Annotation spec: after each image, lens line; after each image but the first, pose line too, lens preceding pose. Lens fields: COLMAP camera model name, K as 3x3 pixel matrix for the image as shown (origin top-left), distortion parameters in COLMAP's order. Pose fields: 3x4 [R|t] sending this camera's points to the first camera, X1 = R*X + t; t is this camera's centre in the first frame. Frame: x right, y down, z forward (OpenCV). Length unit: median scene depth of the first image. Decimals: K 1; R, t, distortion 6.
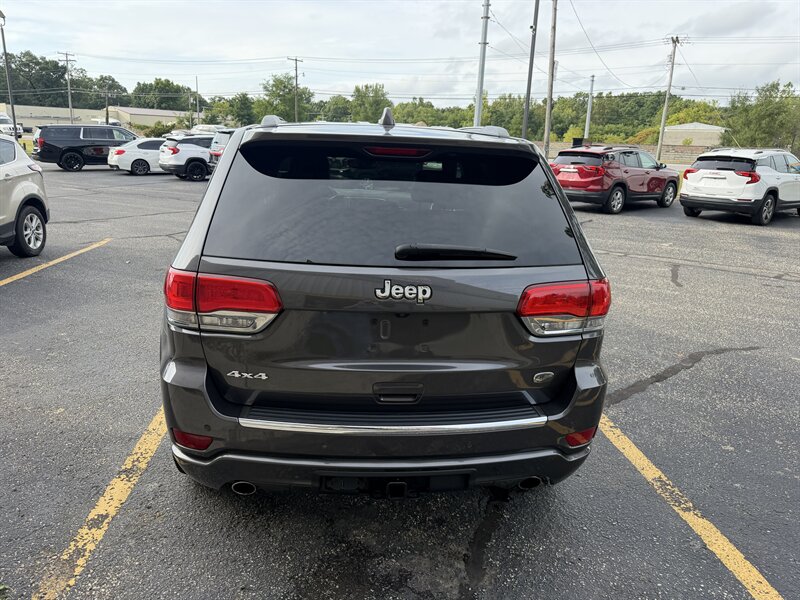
lens RADIAL K [[565.8, 0, 387.7], [0, 565.8, 301.3], [0, 0, 1]] dist [0.036485, -0.039213]
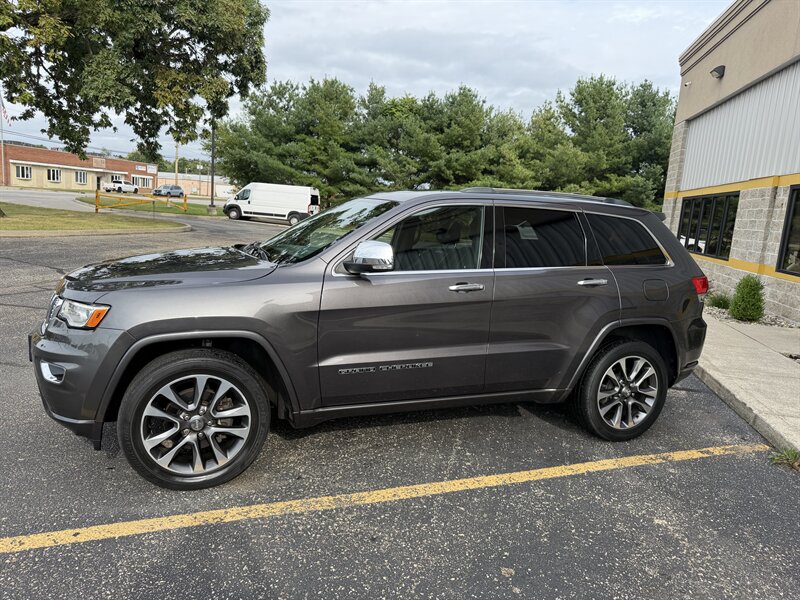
lens RADIAL K [[563.2, 0, 401.6], [0, 563.2, 300.5], [0, 0, 1]] dist [0.062162, -0.084960]
pose [[-0.280694, -0.205620, 0.937513, -0.082628], [0.180476, 0.948052, 0.261967, -0.029556], [-0.942676, 0.242731, -0.229003, 0.101469]]
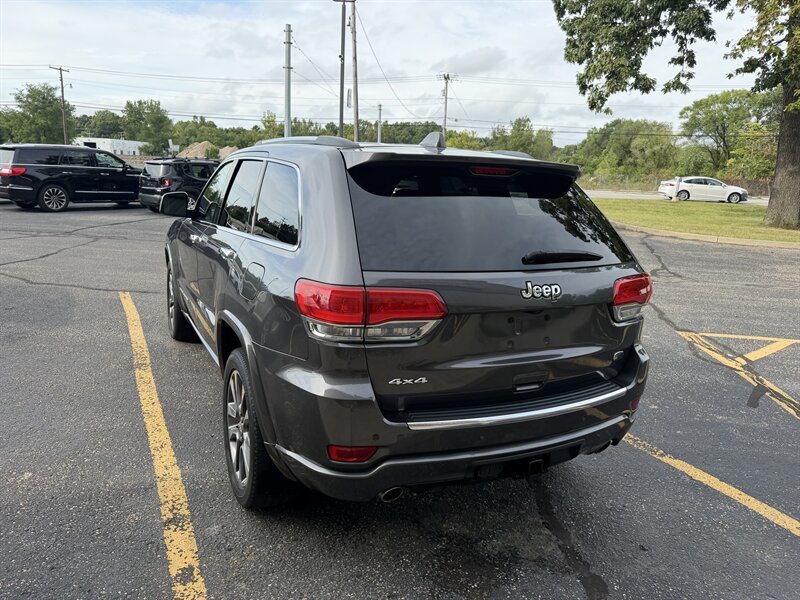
lens RADIAL K [[565.2, 0, 396.6], [0, 565.2, 301.3], [0, 0, 1]] dist [0.049007, -0.064645]
pose [[0.930605, -0.073334, 0.358604, -0.023848], [0.086267, 0.996068, -0.020175, 0.000070], [-0.355715, 0.049711, 0.933272, 0.000906]]
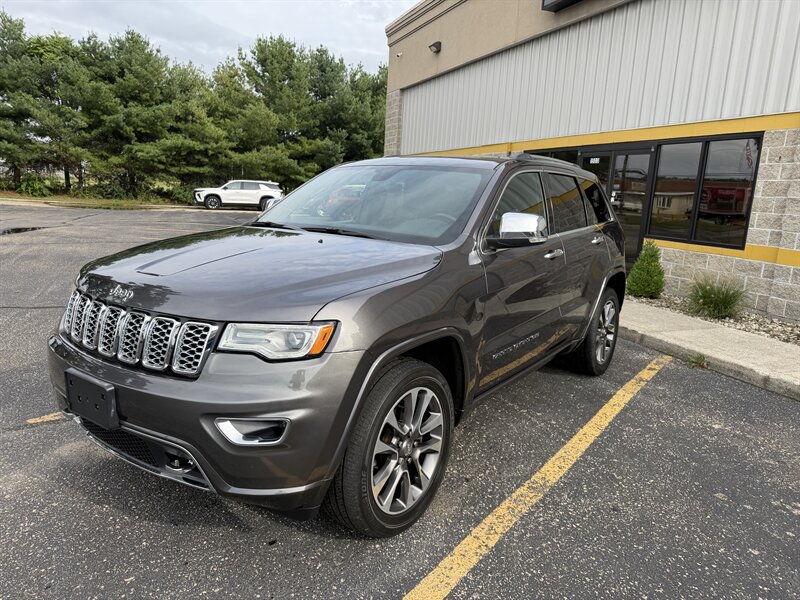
lens RADIAL K [[565.2, 0, 396.6], [0, 565.2, 301.3], [0, 0, 1]] dist [0.049007, -0.064645]
pose [[-0.753349, -0.193431, 0.628530, -0.051232], [0.104522, 0.908395, 0.404838, -0.036683], [-0.649262, 0.370679, -0.664121, 0.138828]]
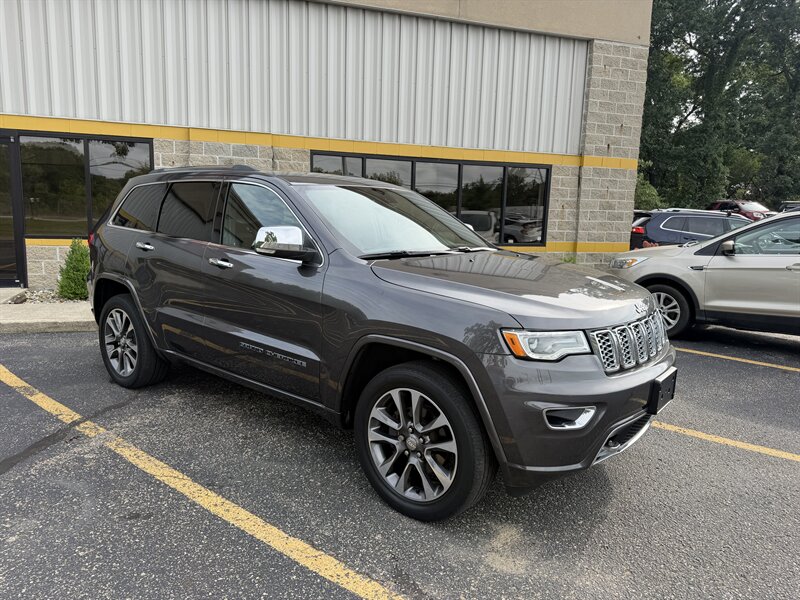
lens RADIAL K [[563.2, 0, 401.6], [0, 563.2, 300.5], [0, 0, 1]] dist [0.062162, -0.084960]
pose [[-0.690403, 0.055428, -0.721299, 0.049862], [-0.247085, 0.919034, 0.307124, -0.033880], [0.679921, 0.390261, -0.620809, 0.141800]]
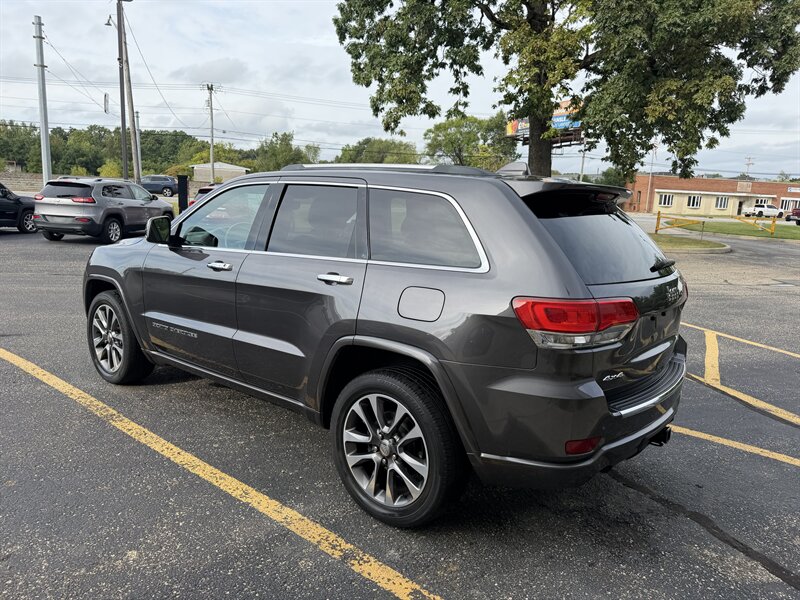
lens RADIAL K [[561.7, 0, 393.6], [0, 561.7, 310.3], [0, 0, 1]] dist [0.060328, -0.081202]
pose [[0.707783, -0.142085, 0.691993, -0.053643], [0.171770, 0.984780, 0.026513, -0.004861], [-0.685228, 0.100099, 0.721417, 0.015883]]
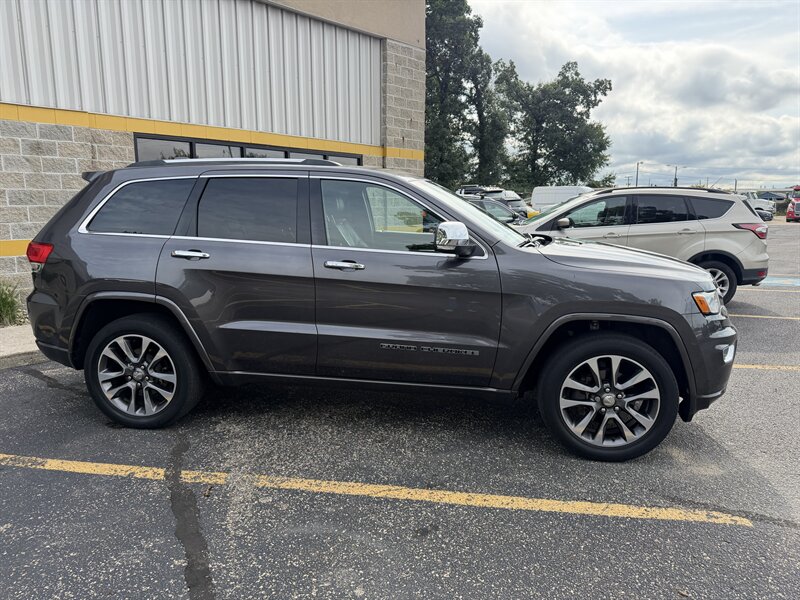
lens RADIAL K [[560.3, 0, 395.7], [0, 560.3, 305.0], [0, 0, 1]] dist [0.073548, -0.102671]
pose [[-0.232439, 0.137836, -0.962795, 0.076362], [-0.272615, 0.940993, 0.200530, -0.021536], [0.933624, 0.309083, -0.181147, 0.100467]]
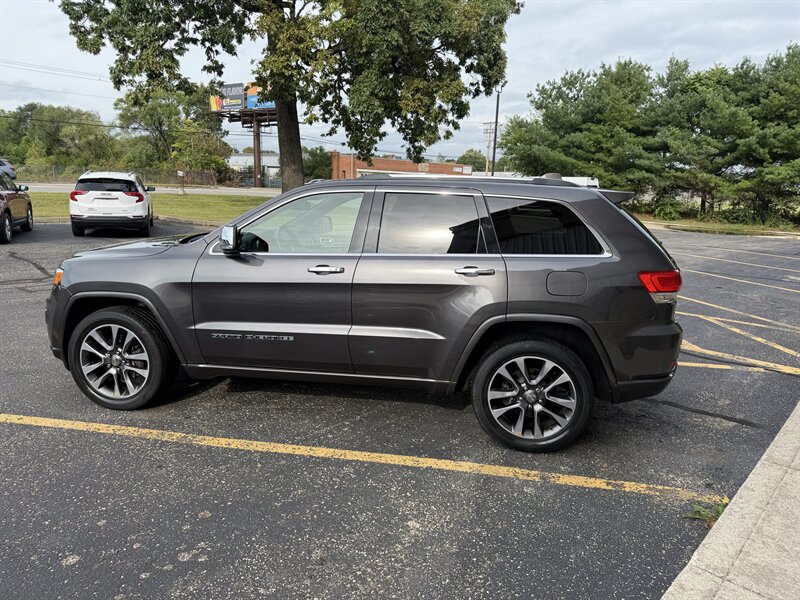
lens RADIAL K [[563.2, 0, 401.6], [0, 563.2, 300.5], [0, 0, 1]] dist [0.062162, -0.084960]
pose [[0.256171, -0.215535, 0.942296, -0.087148], [0.235630, 0.959342, 0.155377, -0.016980], [-0.937473, 0.182230, 0.296542, 0.048400]]
